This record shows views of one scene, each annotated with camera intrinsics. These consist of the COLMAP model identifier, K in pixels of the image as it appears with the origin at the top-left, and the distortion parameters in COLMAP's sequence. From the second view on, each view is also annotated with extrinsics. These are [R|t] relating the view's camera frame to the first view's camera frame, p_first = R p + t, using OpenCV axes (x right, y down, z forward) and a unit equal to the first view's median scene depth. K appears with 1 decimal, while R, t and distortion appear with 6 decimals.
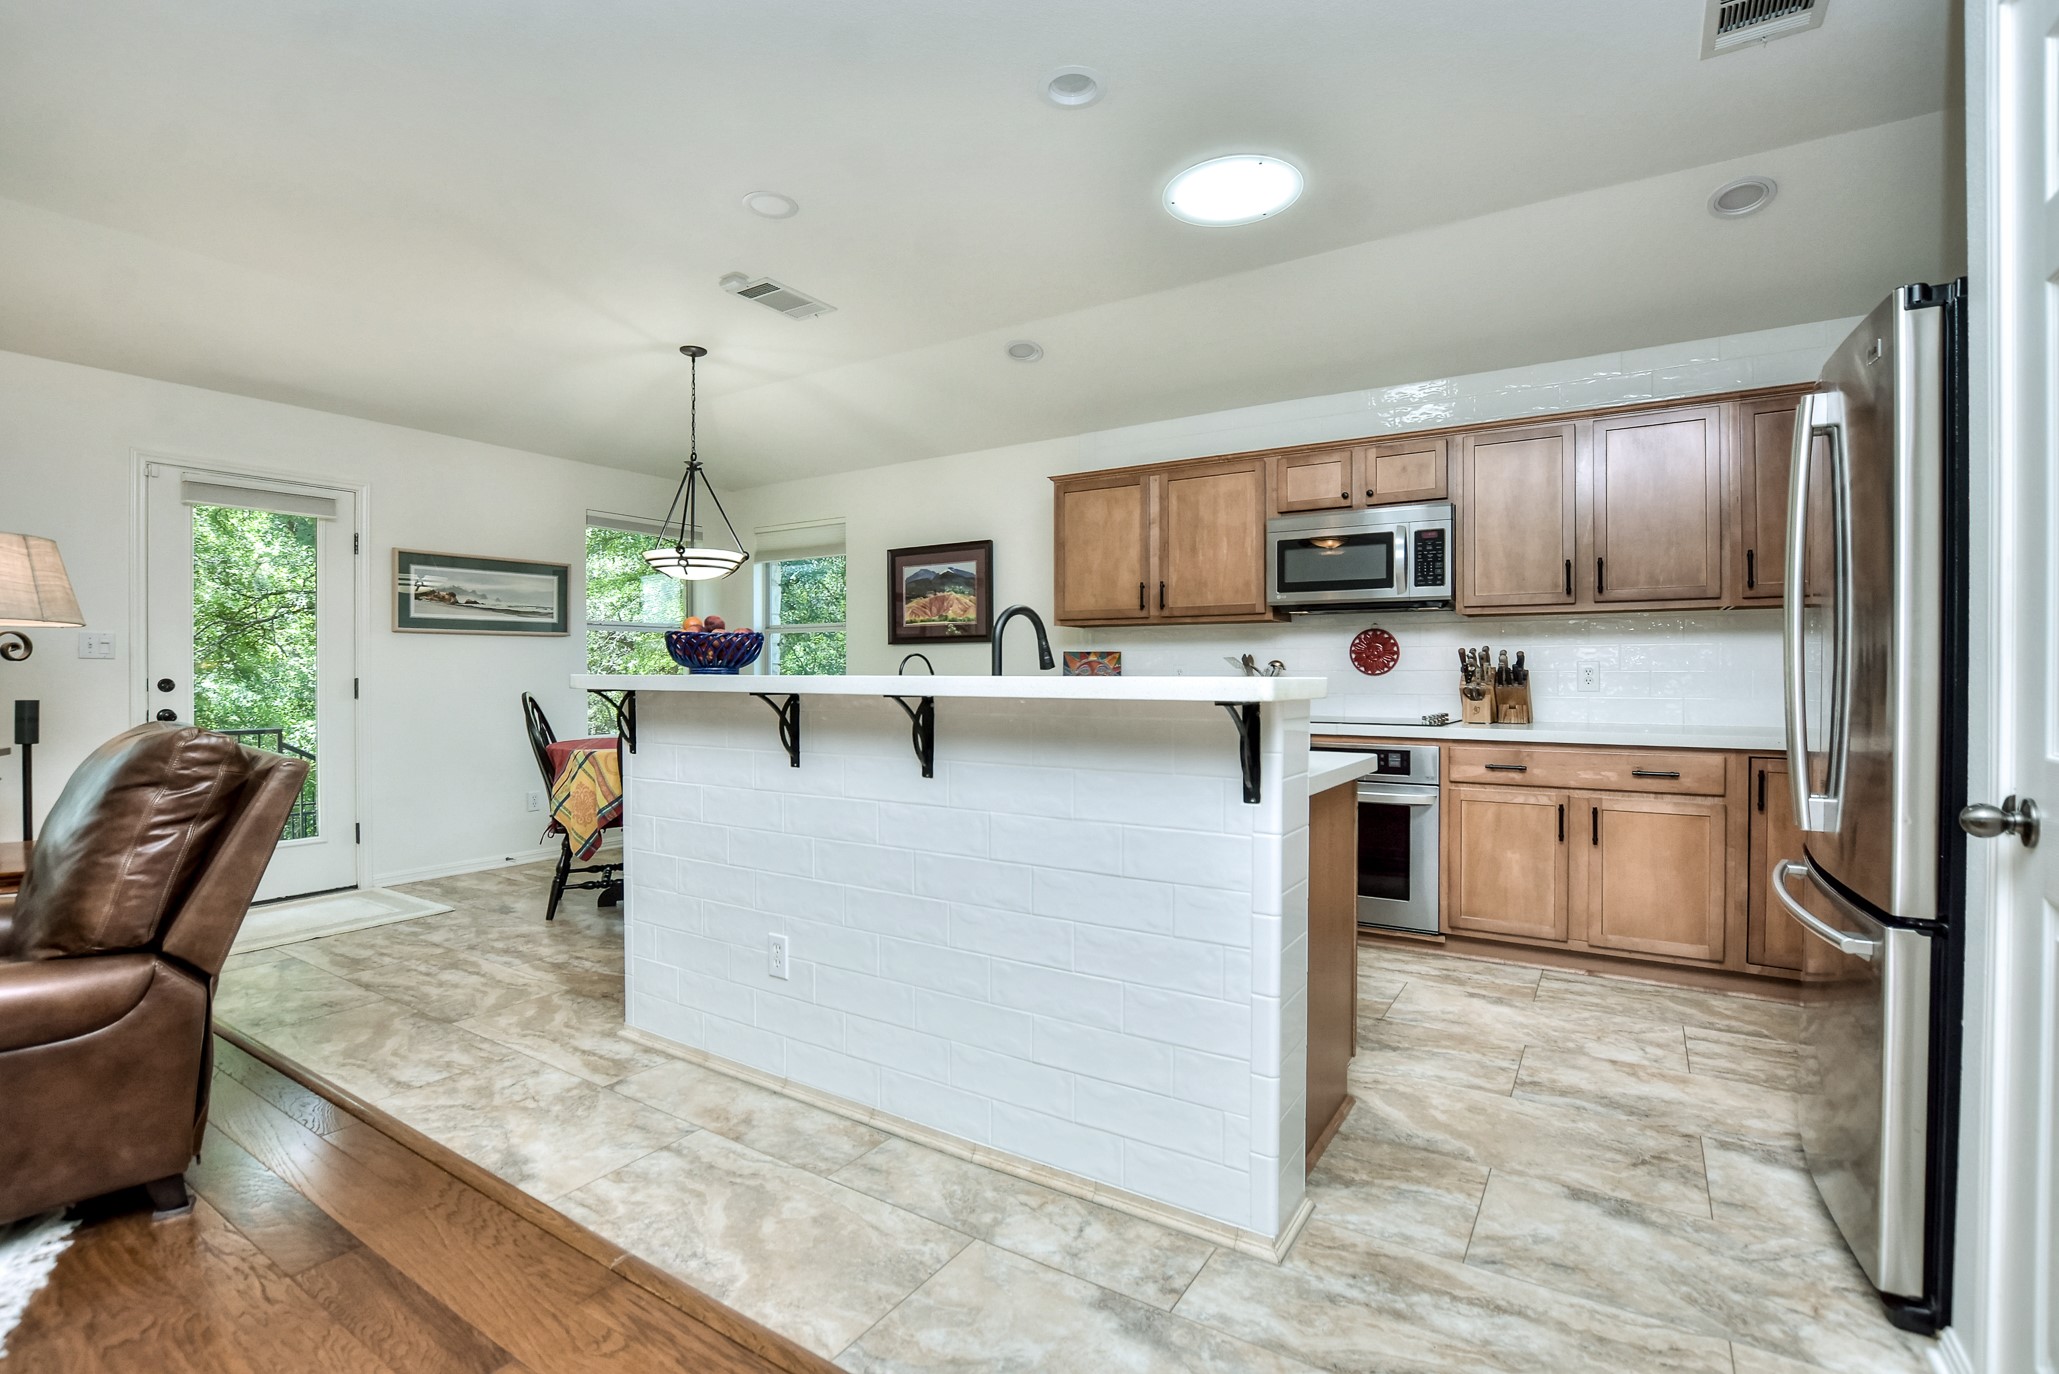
lens RADIAL K [[928.1, 0, 1059.6], [0, 928.1, 670.6], [0, 0, 1]] dist [-0.030063, 0.004189]
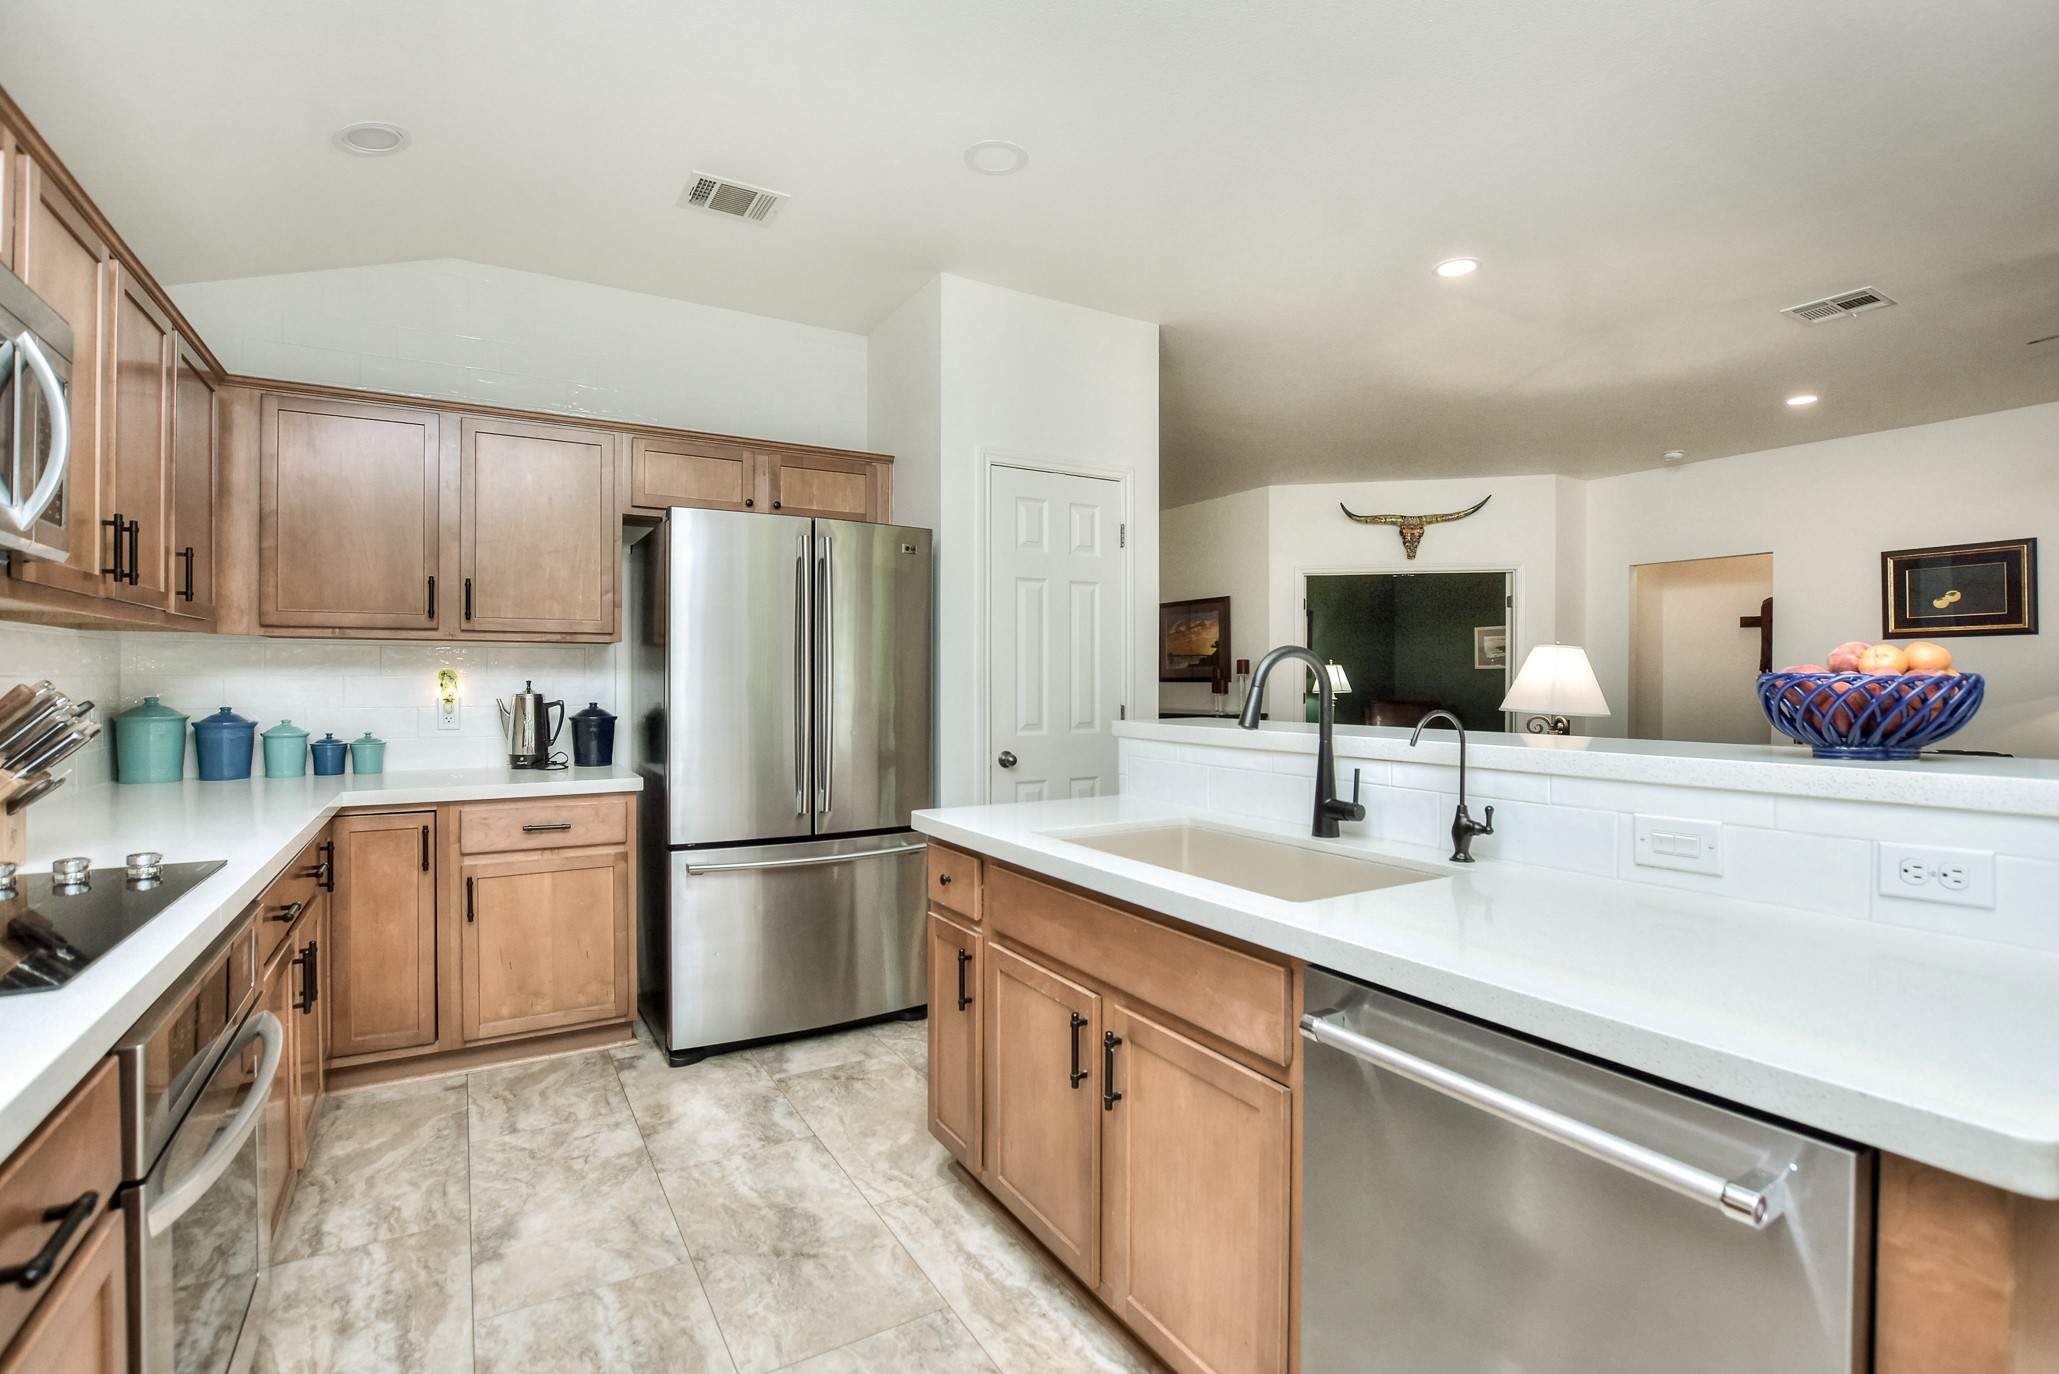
lens RADIAL K [[969.8, 0, 1032.6], [0, 969.8, 677.4], [0, 0, 1]] dist [-0.019890, 0.001385]
pose [[-0.887913, 0.002685, 0.460004, -0.178396], [0.000186, 0.999985, -0.005479, -0.032932], [-0.460012, -0.004780, -0.887900, 1.489878]]
